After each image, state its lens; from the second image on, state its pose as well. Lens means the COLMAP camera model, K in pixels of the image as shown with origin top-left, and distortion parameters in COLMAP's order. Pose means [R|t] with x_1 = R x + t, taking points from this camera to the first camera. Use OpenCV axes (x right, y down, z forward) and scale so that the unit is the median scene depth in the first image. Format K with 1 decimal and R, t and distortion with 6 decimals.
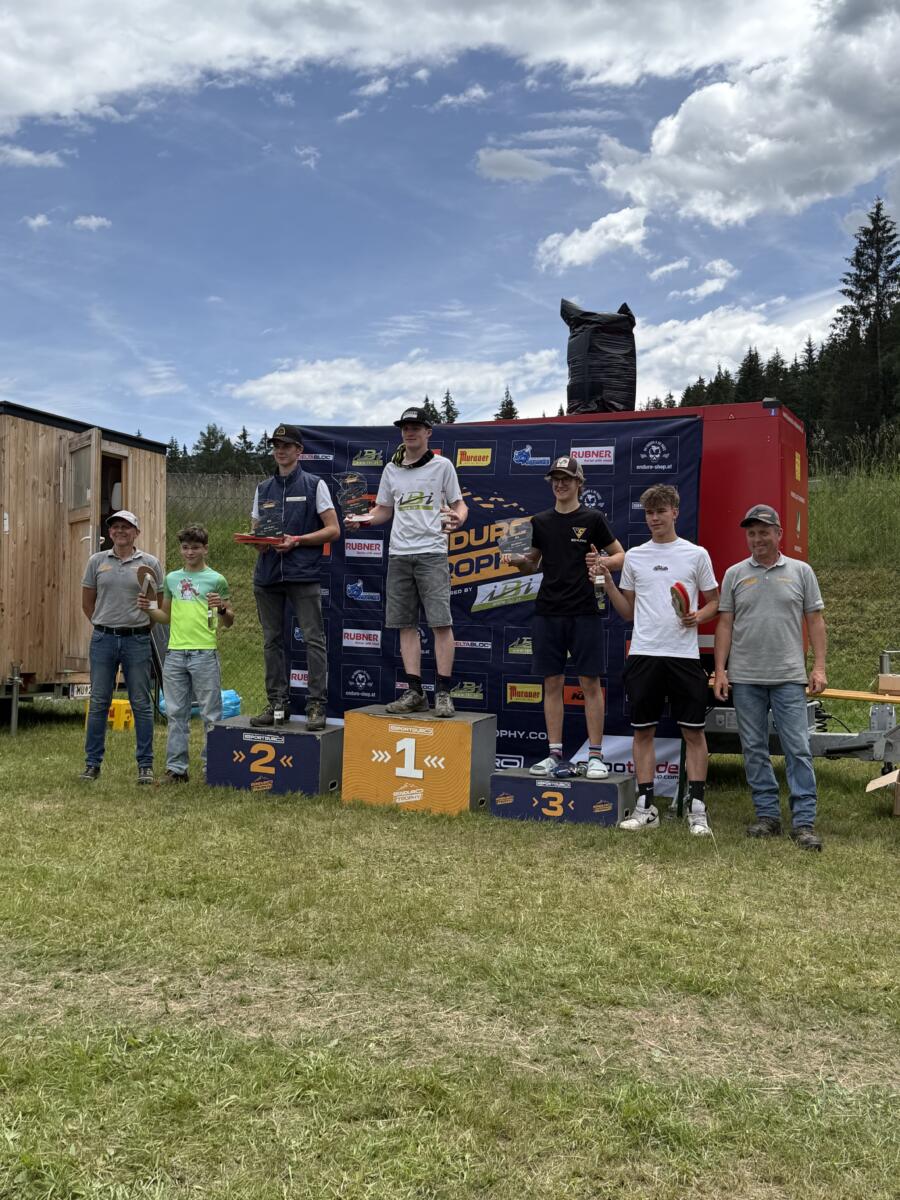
lens RADIAL K [[1254.0, 0, 464.7], [0, 1254.0, 585.2], [0, 0, 1]] dist [0.061041, 0.000000]
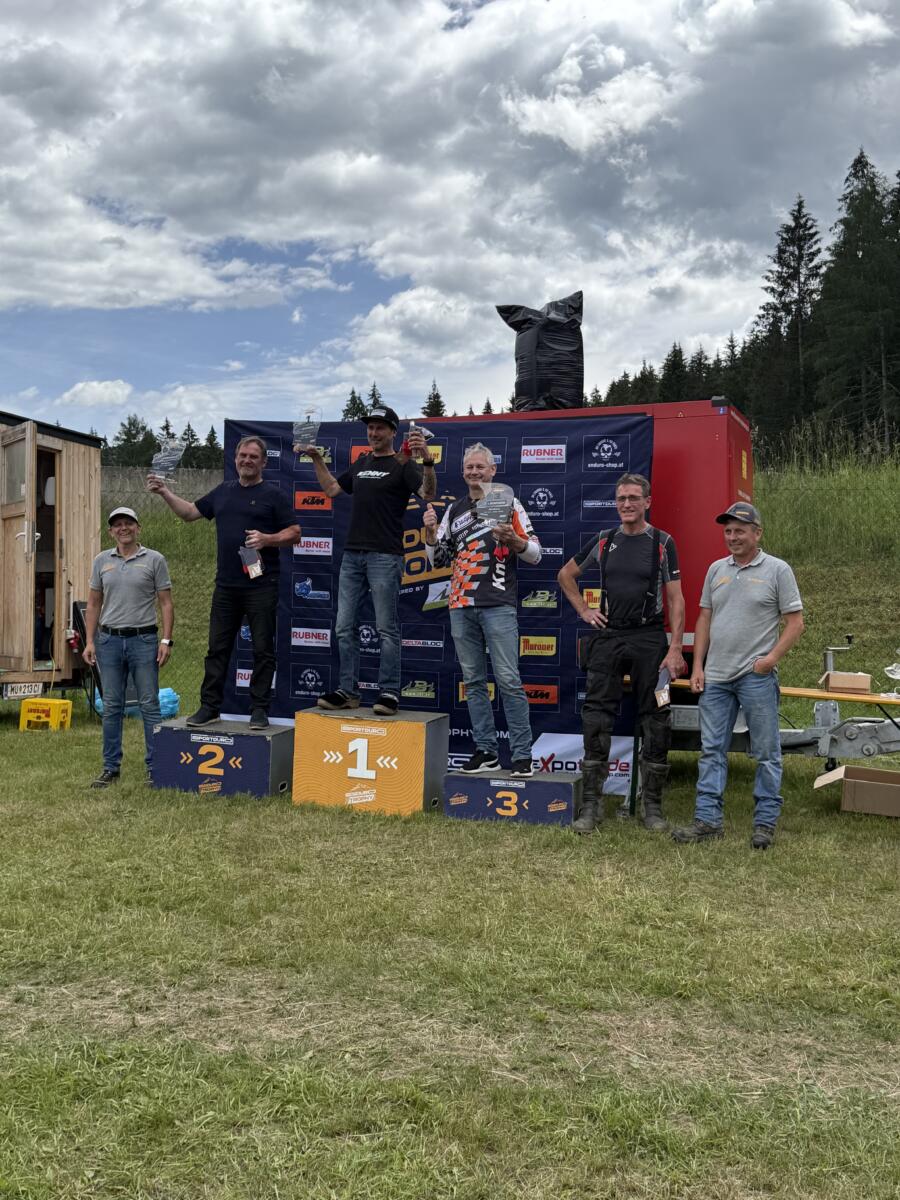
lens RADIAL K [[1254.0, 0, 453.4], [0, 1254.0, 593.7], [0, 0, 1]] dist [0.061041, 0.000000]
pose [[0.998728, -0.000654, 0.050413, -0.019858], [0.000034, 0.999924, 0.012301, -0.004145], [-0.050417, -0.012284, 0.998653, 0.008502]]
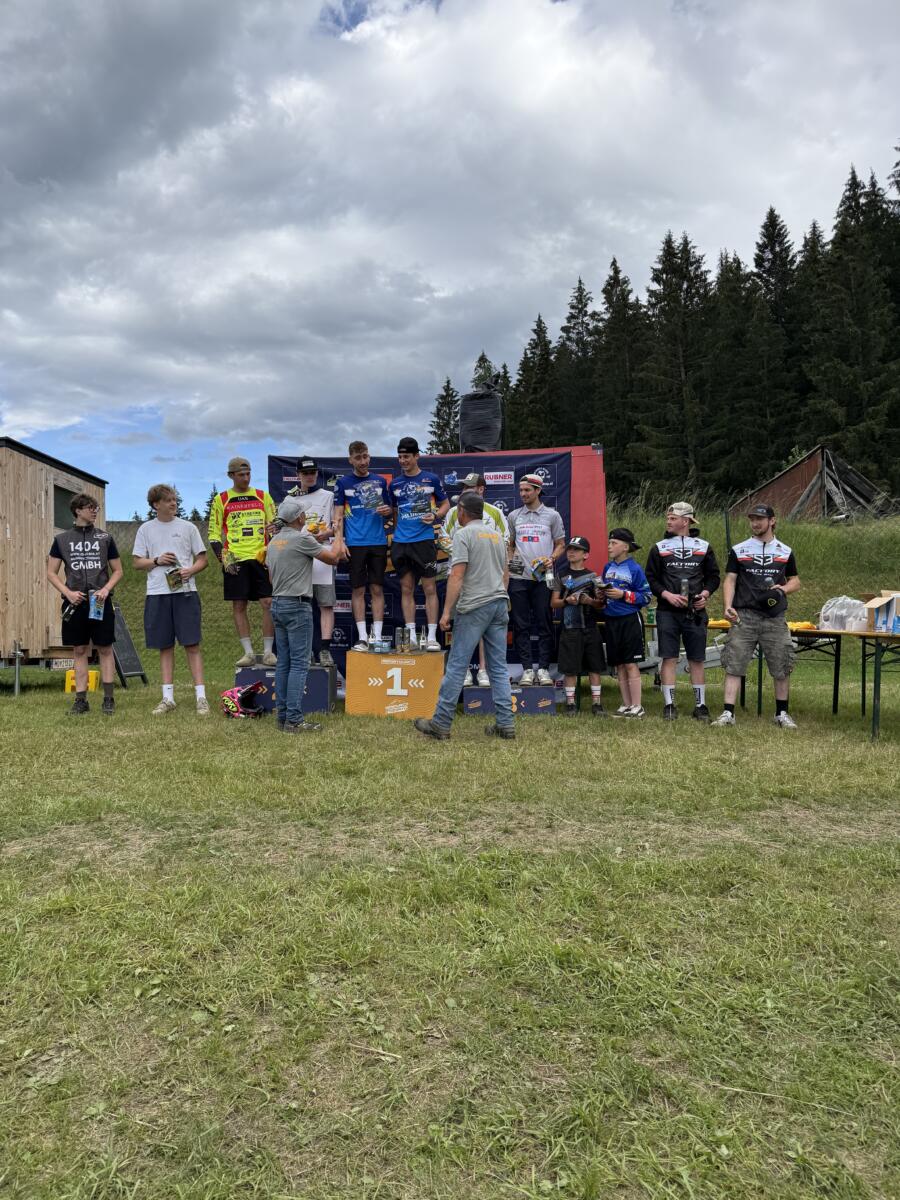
lens RADIAL K [[806.5, 0, 443.8], [0, 806.5, 609.6], [0, 0, 1]] dist [0.034473, -0.038754]
pose [[0.948805, -0.020081, 0.315224, -0.266817], [0.022976, 0.999721, -0.005471, 0.057975], [-0.315026, 0.012434, 0.949001, 0.106377]]
